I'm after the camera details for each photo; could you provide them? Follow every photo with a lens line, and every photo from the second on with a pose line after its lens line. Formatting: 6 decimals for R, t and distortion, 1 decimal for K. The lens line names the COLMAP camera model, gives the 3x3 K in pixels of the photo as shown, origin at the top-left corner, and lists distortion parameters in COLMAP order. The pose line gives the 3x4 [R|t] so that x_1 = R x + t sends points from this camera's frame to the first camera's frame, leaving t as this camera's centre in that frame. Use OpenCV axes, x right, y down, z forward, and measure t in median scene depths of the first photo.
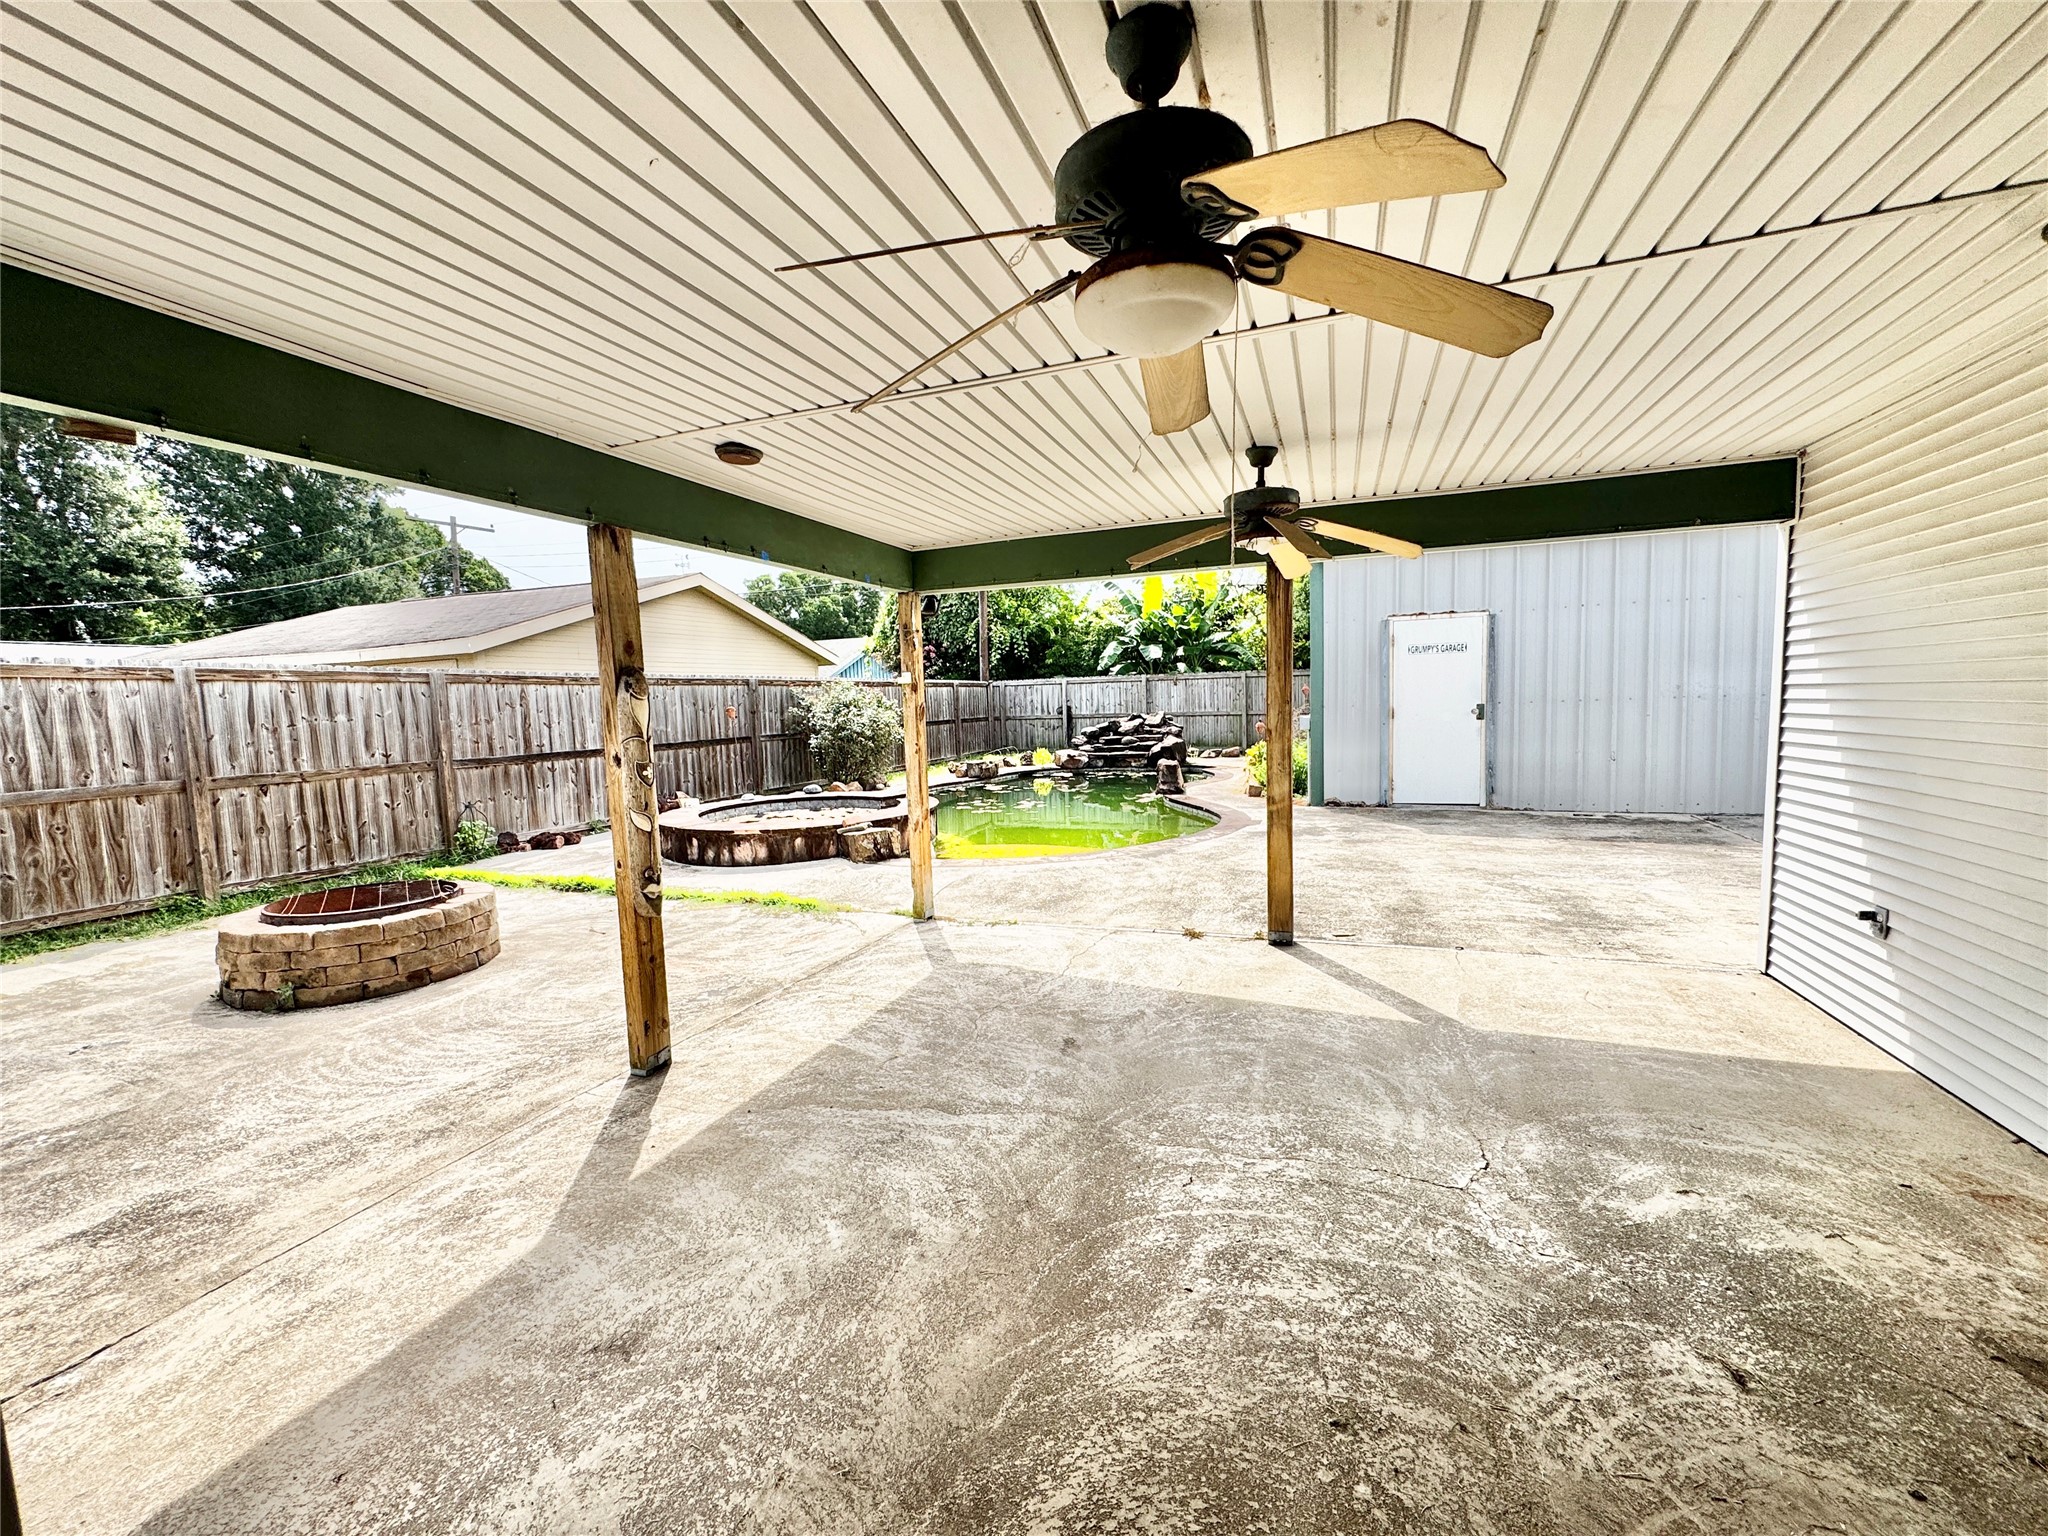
lens RADIAL K [[818.5, 0, 1021.3], [0, 818.5, 770.3], [0, 0, 1]] dist [-0.001791, 0.000253]
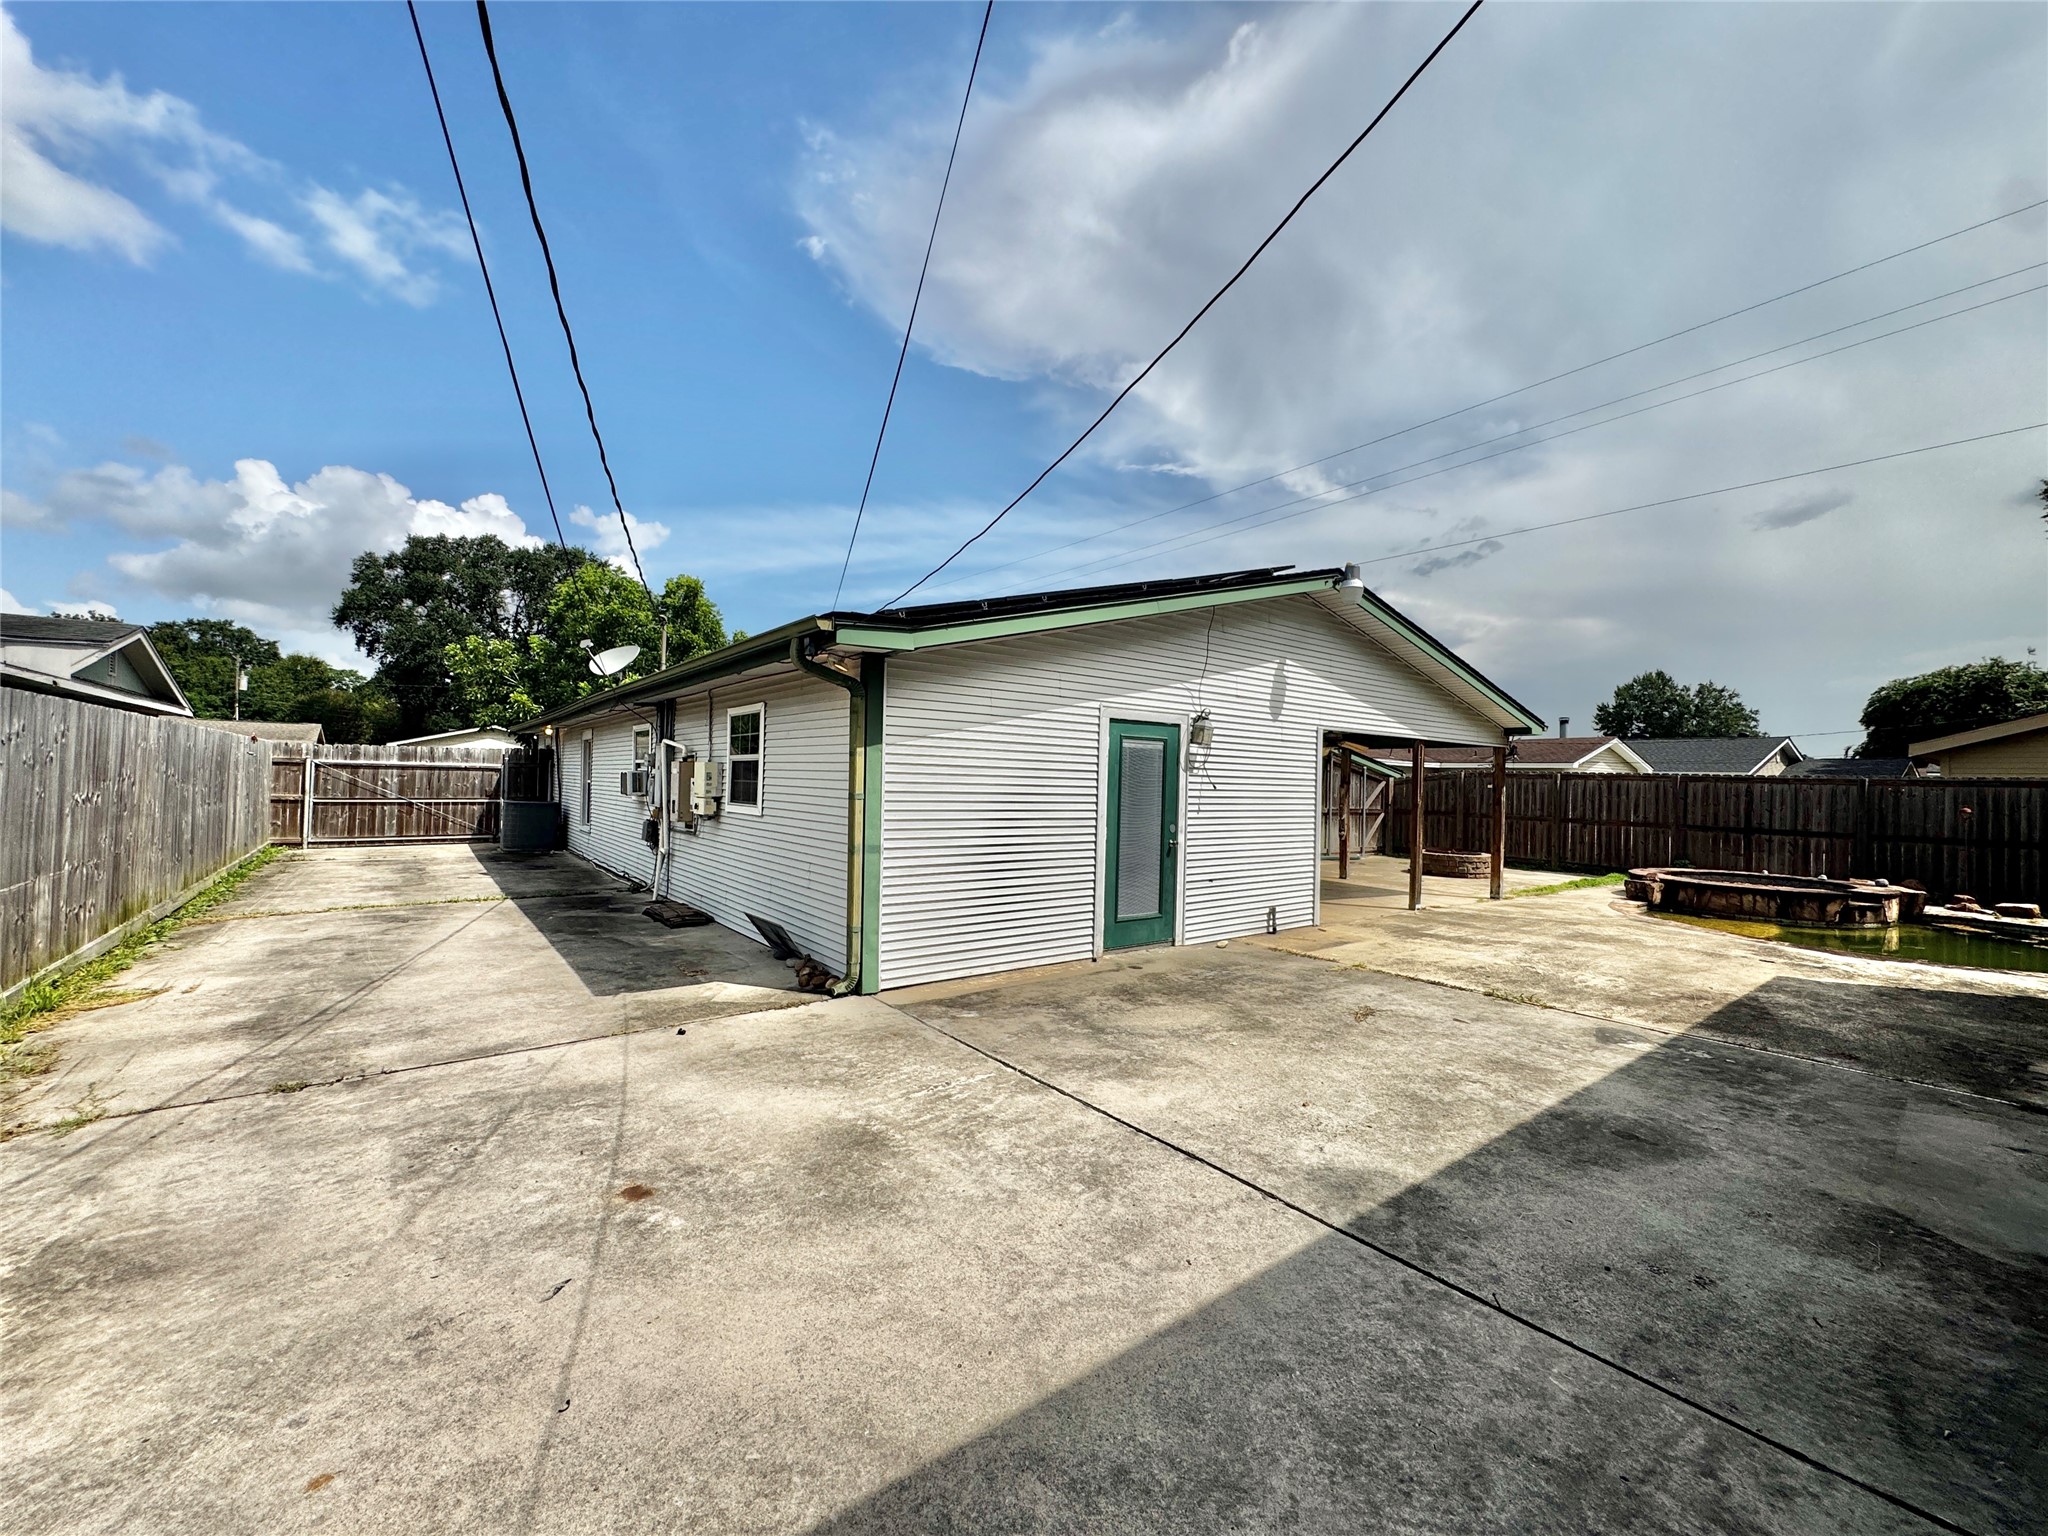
lens RADIAL K [[818.5, 0, 1020.1], [0, 818.5, 768.6], [0, 0, 1]] dist [-0.001791, 0.000253]
pose [[-0.530356, 0.008819, -0.847729, 2.351936], [-0.084927, 0.994363, 0.063476, -0.184627], [0.843511, 0.105659, -0.526617, 1.065717]]
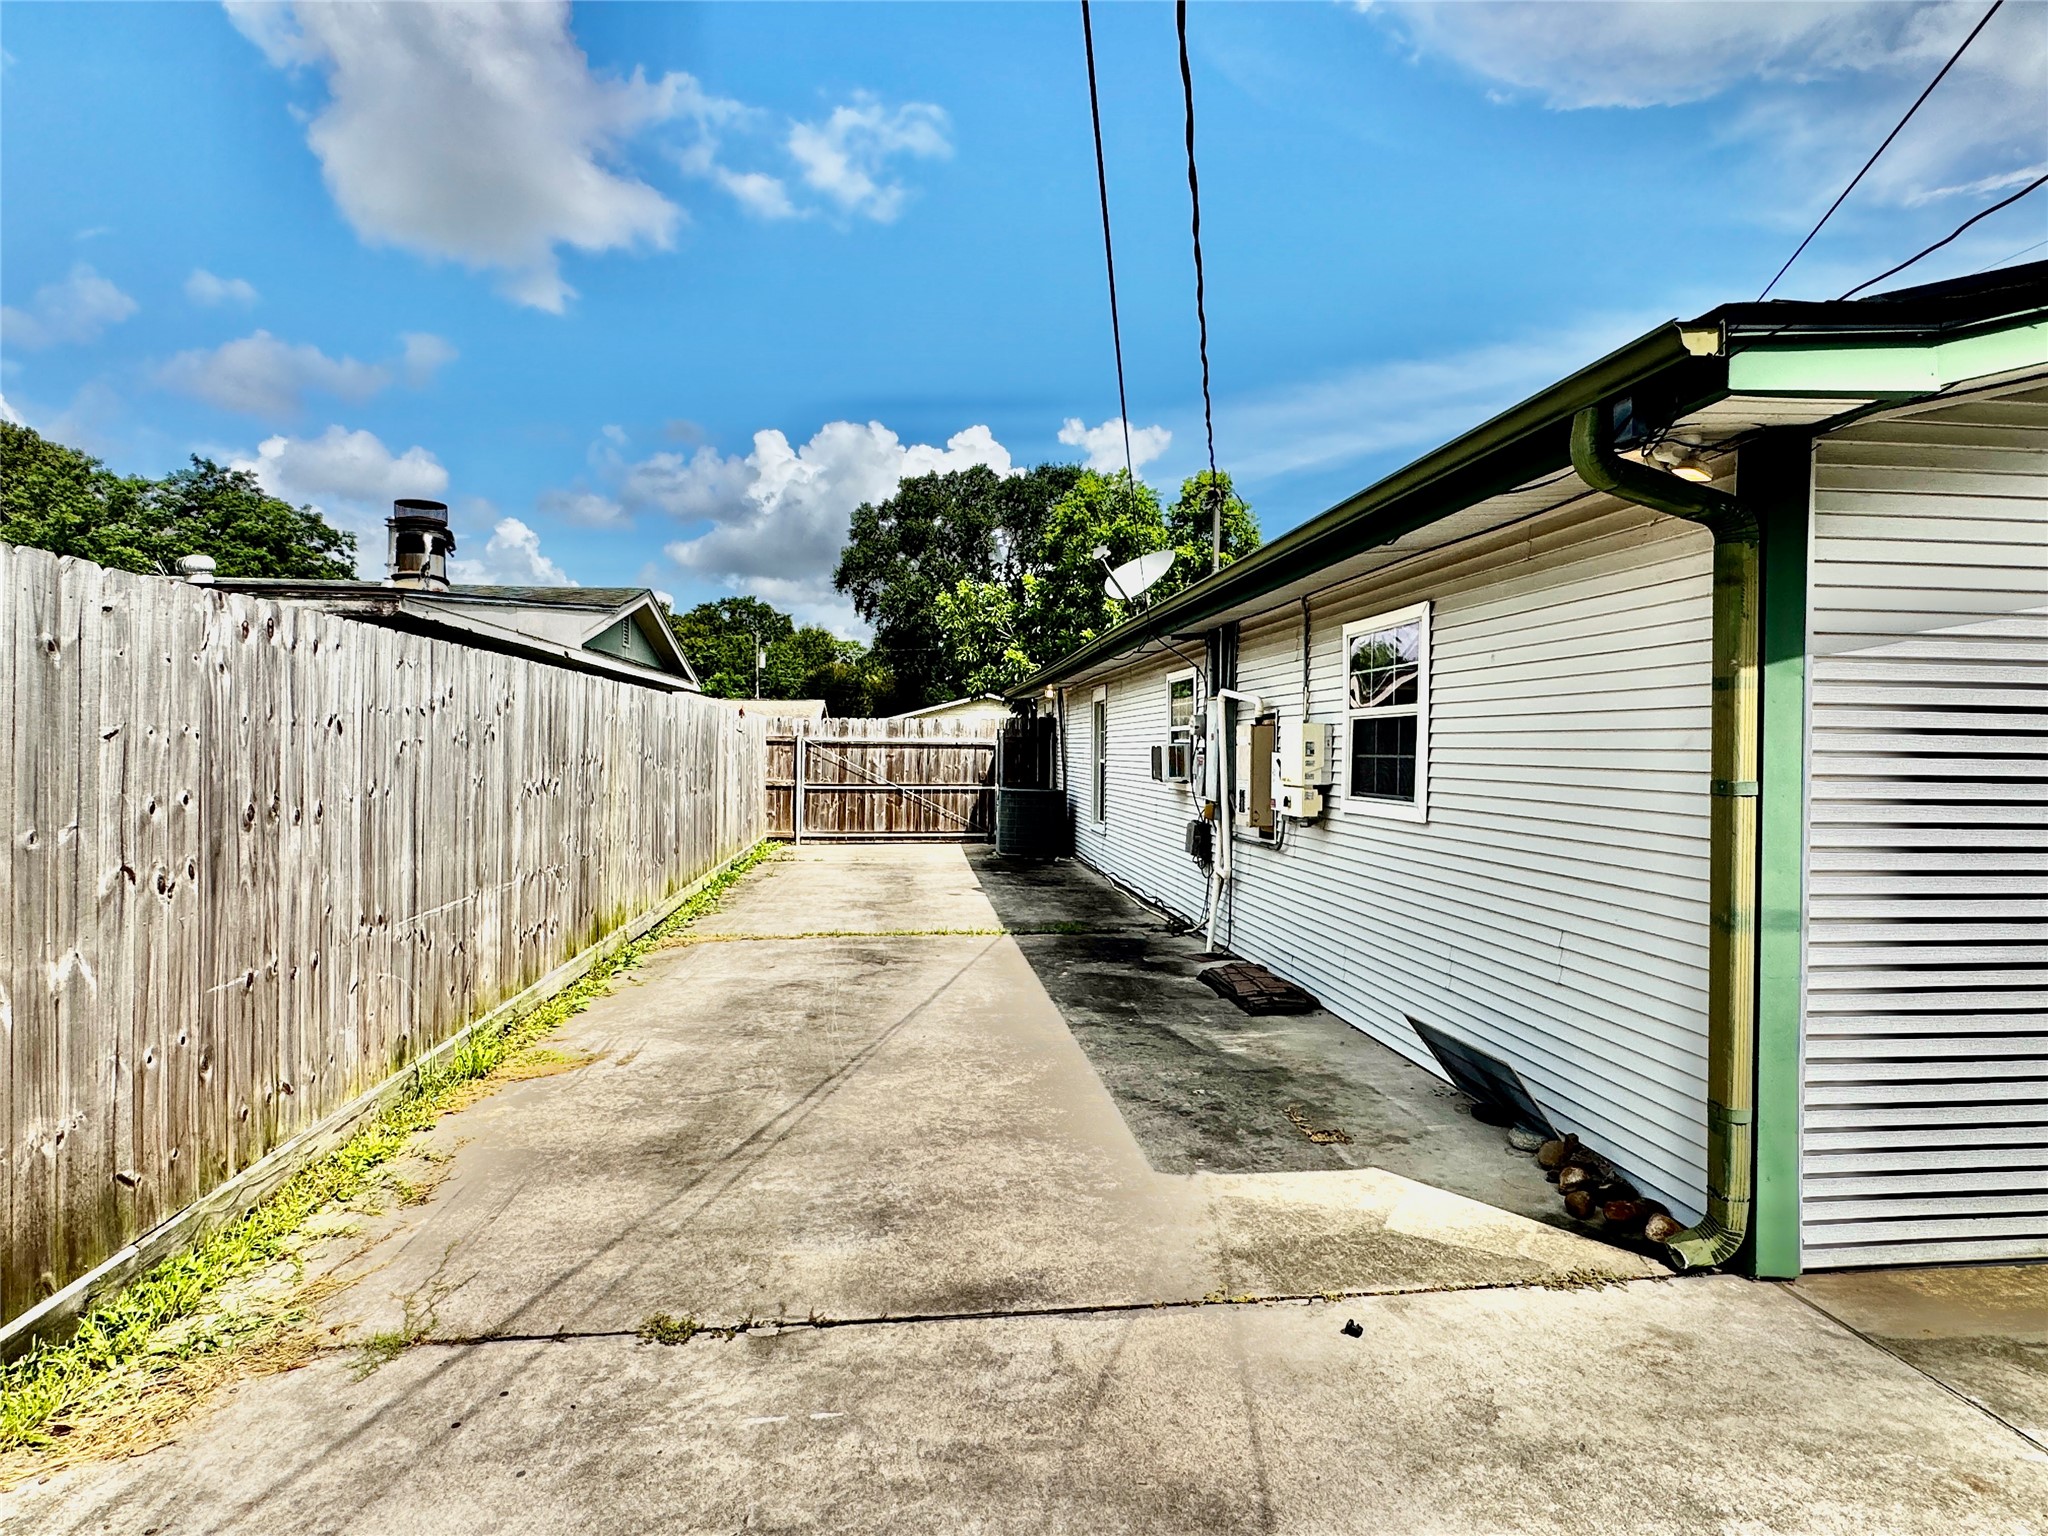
lens RADIAL K [[1136.2, 0, 1024.4], [0, 1136.2, 755.5], [0, 0, 1]] dist [0.006505, 0.000458]
pose [[-0.890533, 0.027384, -0.454095, 2.175116], [-0.023029, 0.994193, 0.105116, -0.136467], [0.454336, 0.104066, -0.884731, 0.700937]]
